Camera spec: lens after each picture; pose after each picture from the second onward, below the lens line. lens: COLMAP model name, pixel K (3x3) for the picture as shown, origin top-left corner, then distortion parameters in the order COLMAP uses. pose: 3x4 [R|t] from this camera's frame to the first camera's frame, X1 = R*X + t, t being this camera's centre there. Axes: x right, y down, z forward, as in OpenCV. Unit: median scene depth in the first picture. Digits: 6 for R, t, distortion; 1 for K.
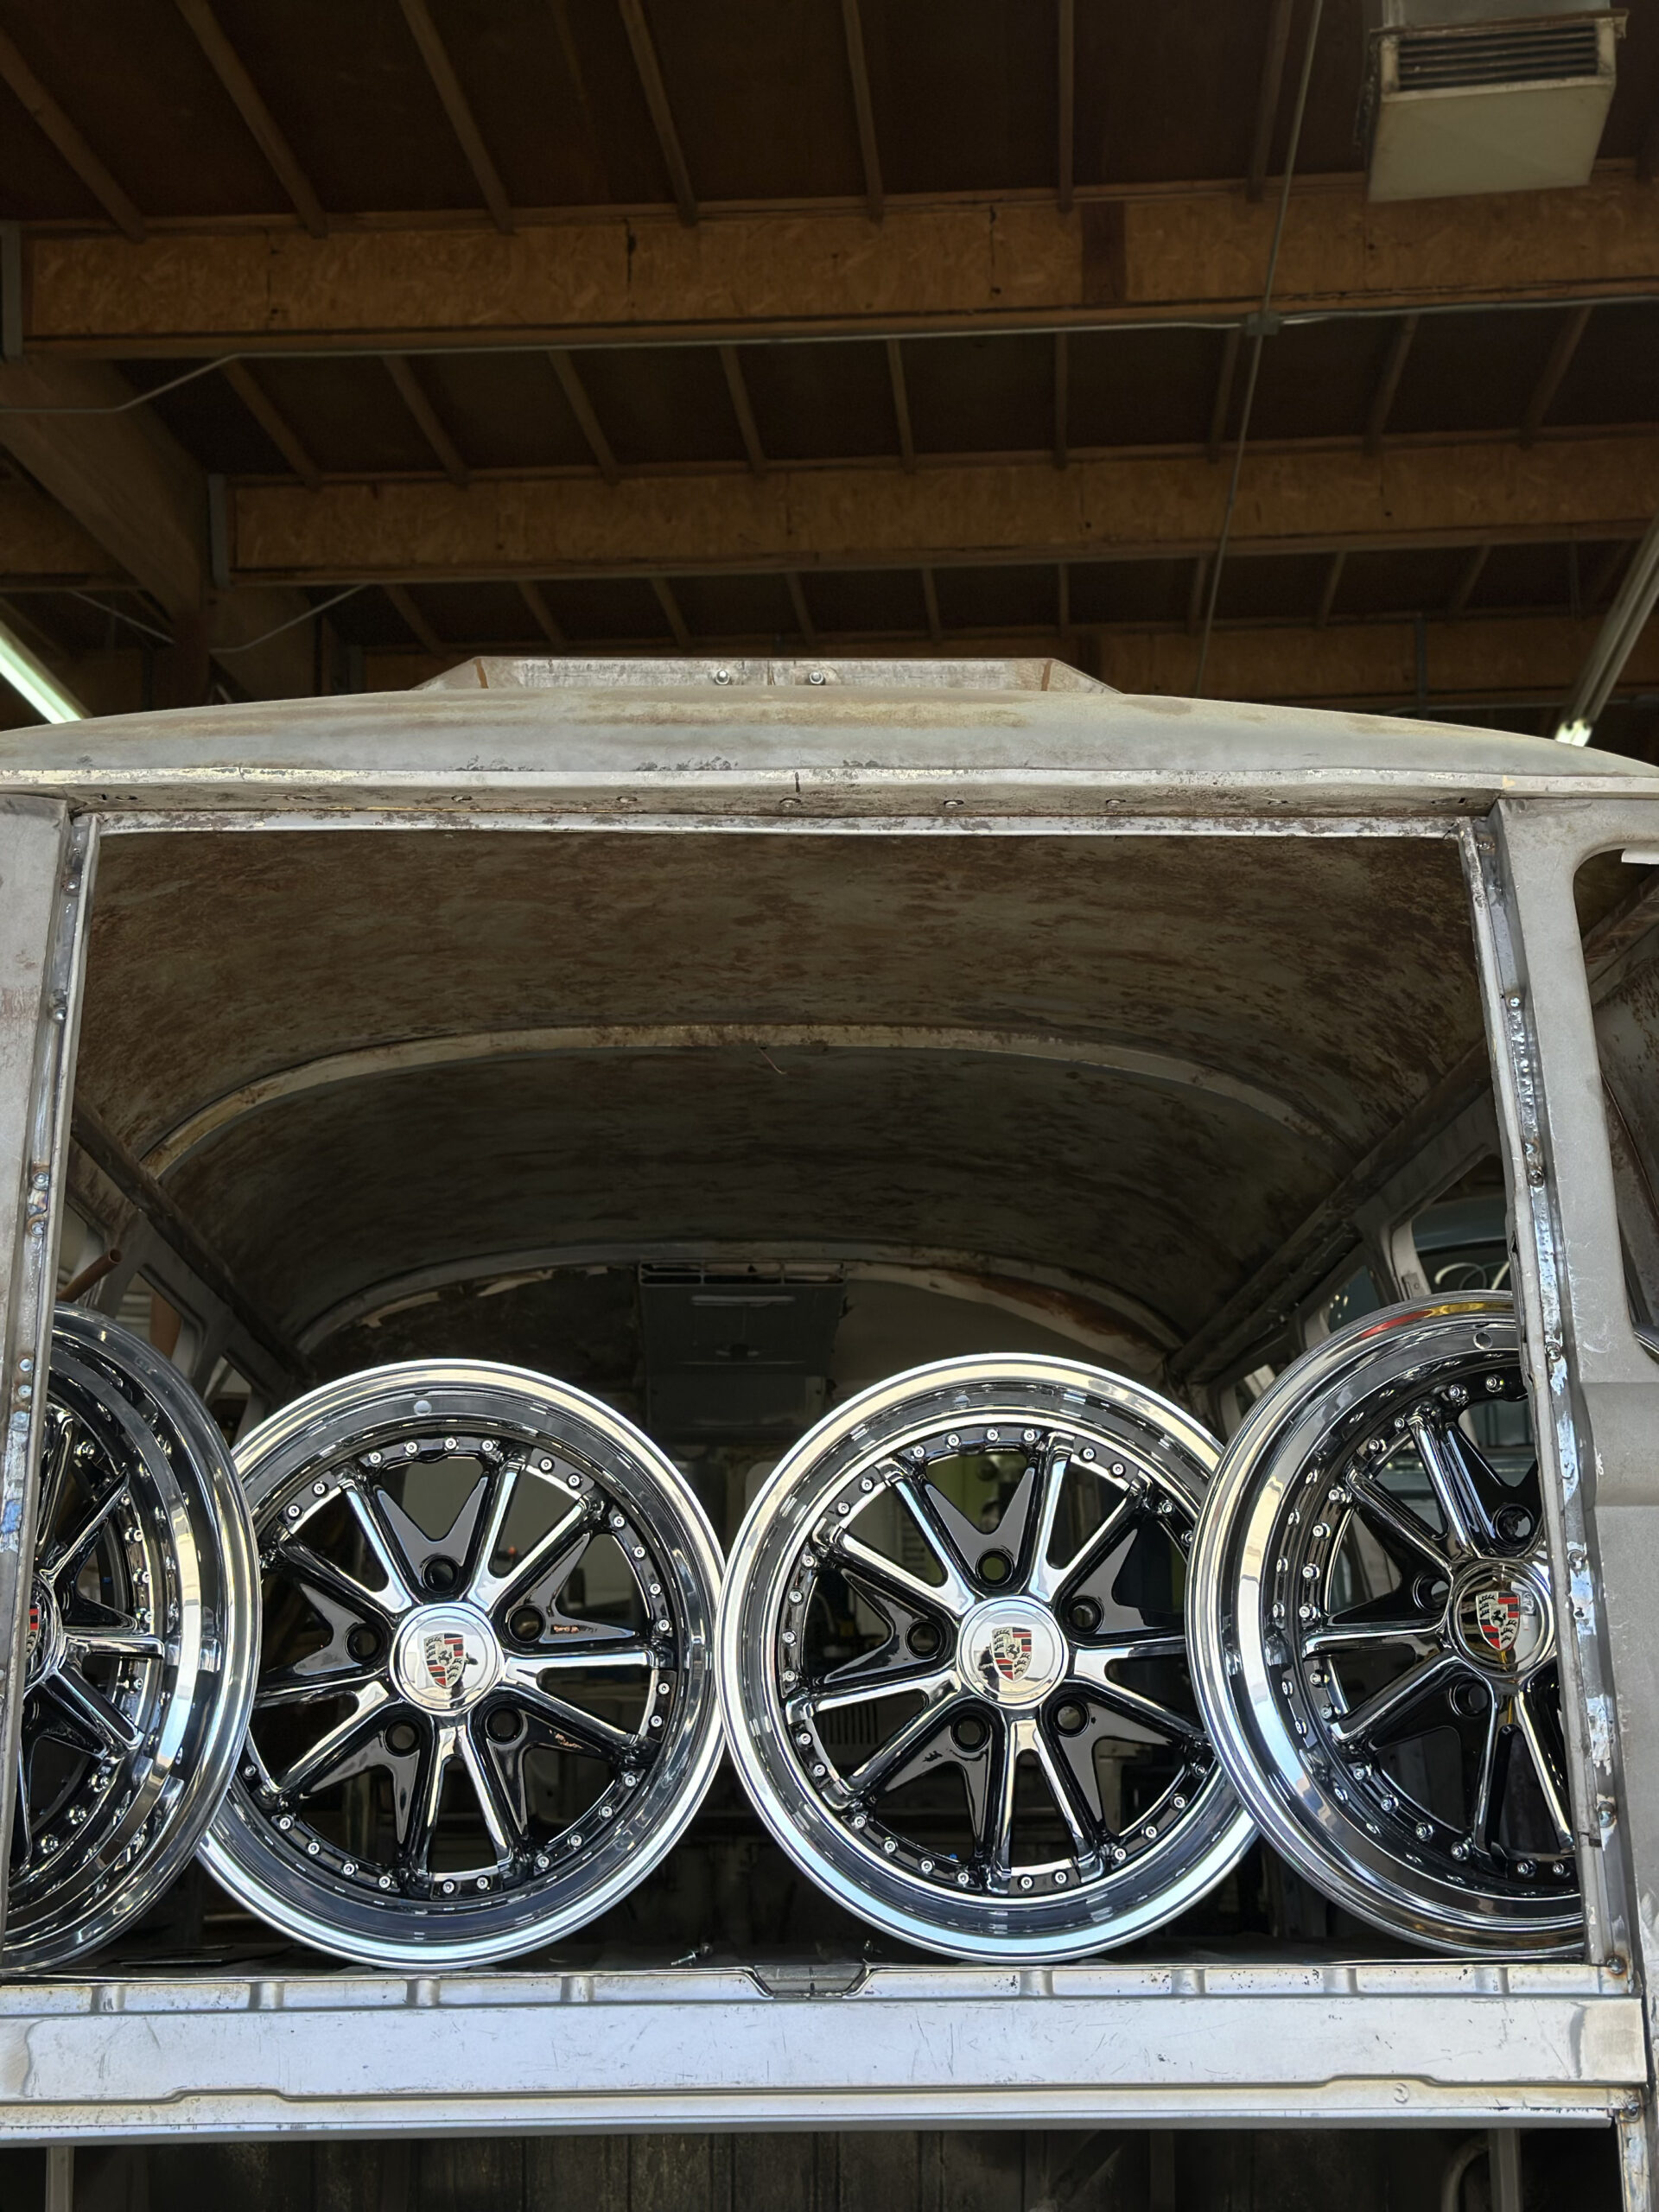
lens RADIAL K [[3085.0, 0, 829.5], [0, 3085.0, 1106.0], [0, 0, 1]] dist [0.160825, -0.126691]
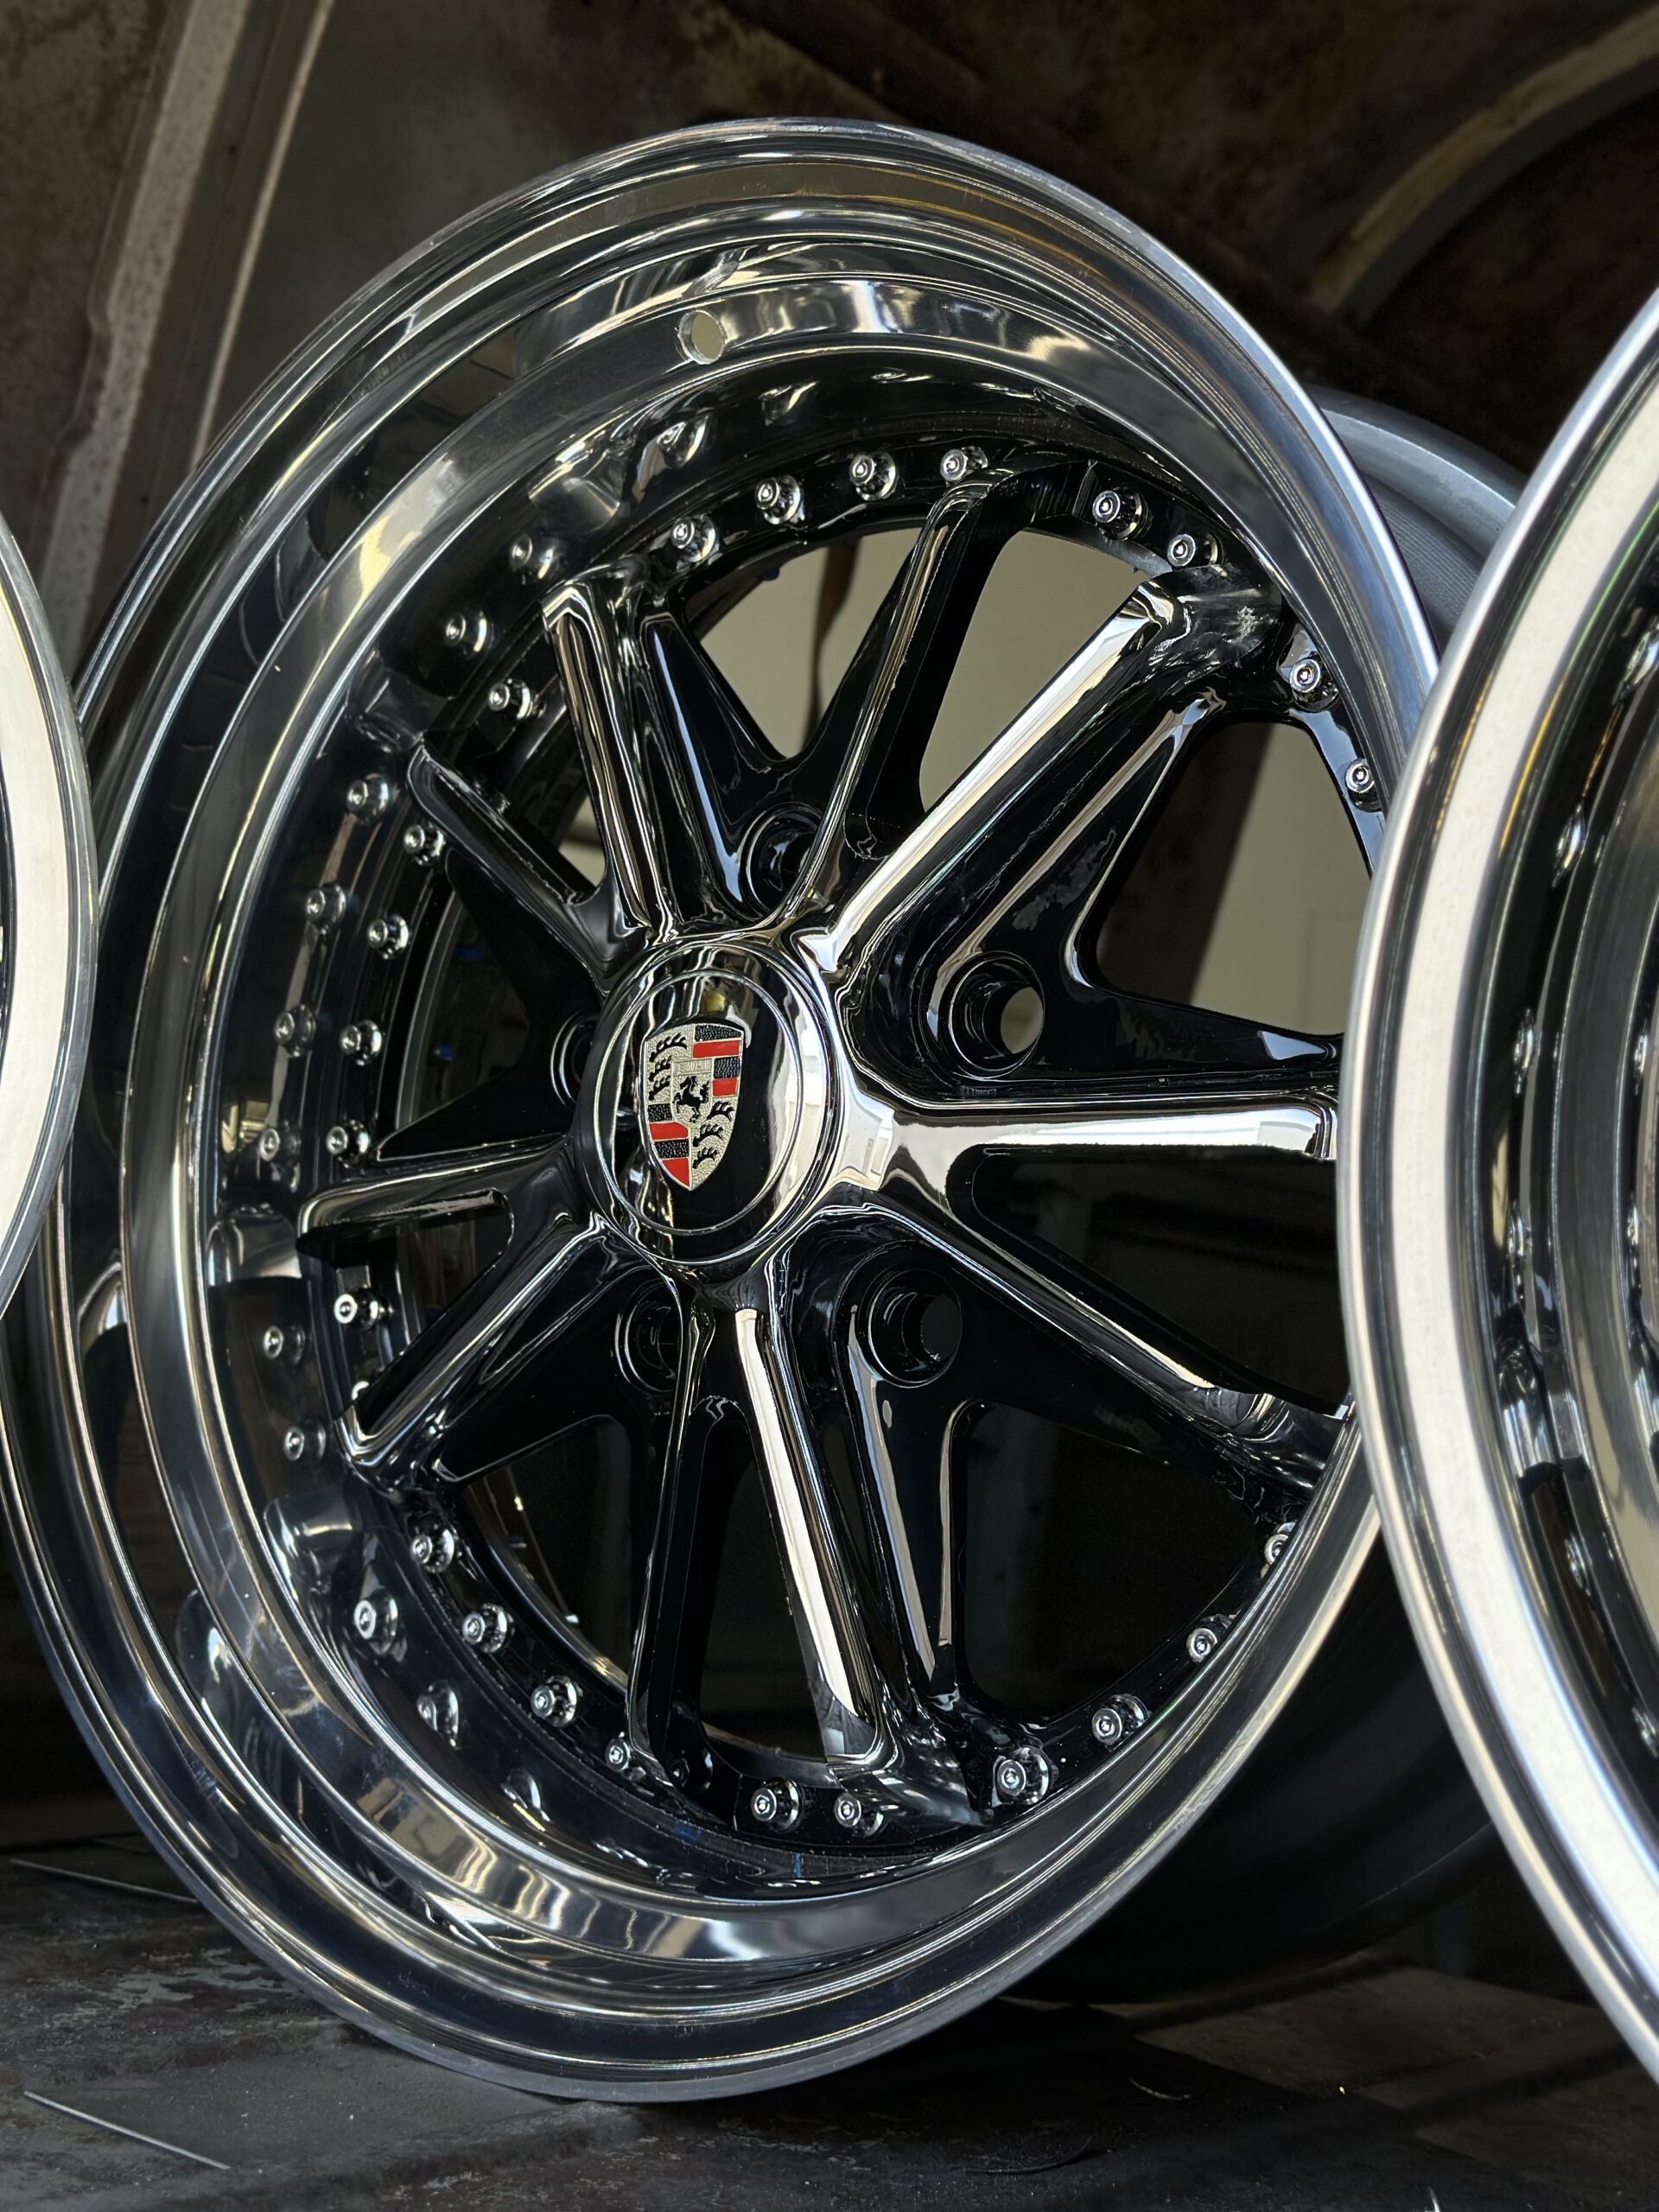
lens RADIAL K [[3085.0, 0, 829.5], [0, 3085.0, 1106.0], [0, 0, 1]] dist [0.160825, -0.126691]
pose [[0.760644, 0.022206, -0.648789, 0.090946], [0.050558, 0.994353, 0.093307, 0.151755], [0.647197, -0.103775, 0.755226, 0.782671]]
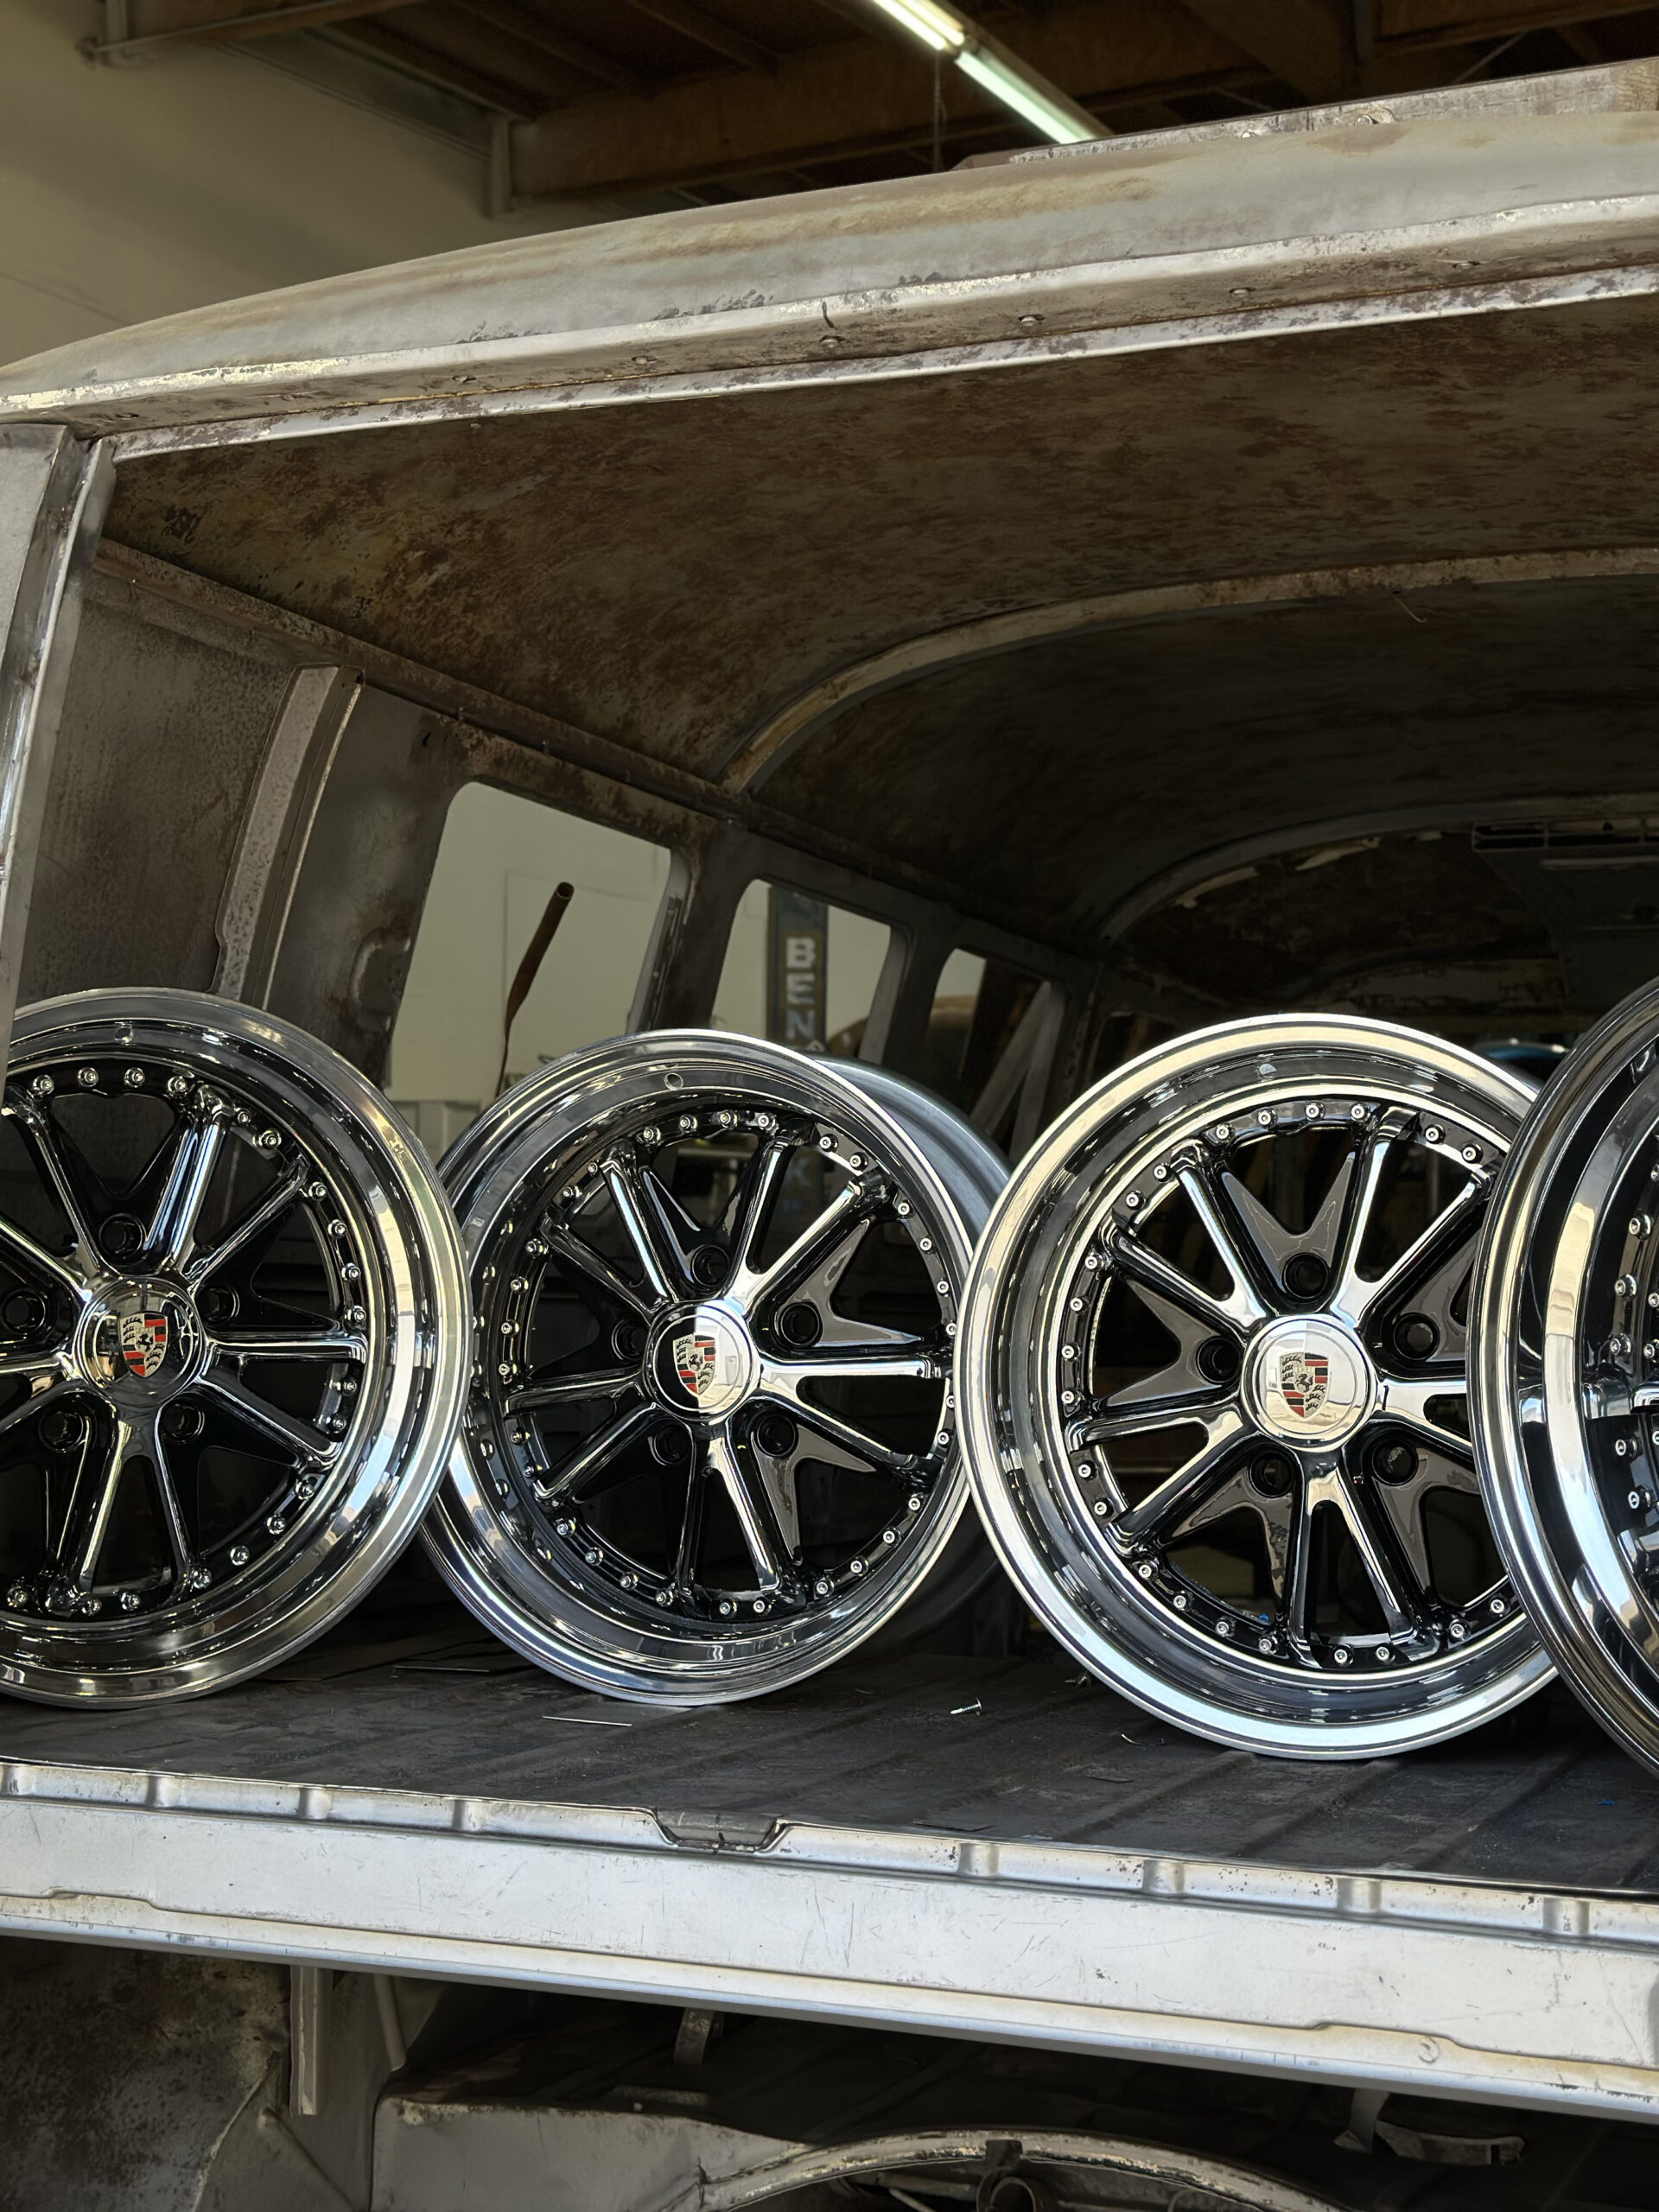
lens RADIAL K [[3085.0, 0, 829.5], [0, 3085.0, 1106.0], [0, 0, 1]] dist [0.160825, -0.126691]
pose [[0.909345, -0.002421, -0.416035, 0.281520], [0.067803, 0.987476, 0.142455, -0.017855], [0.410480, -0.157749, 0.898121, 0.238215]]
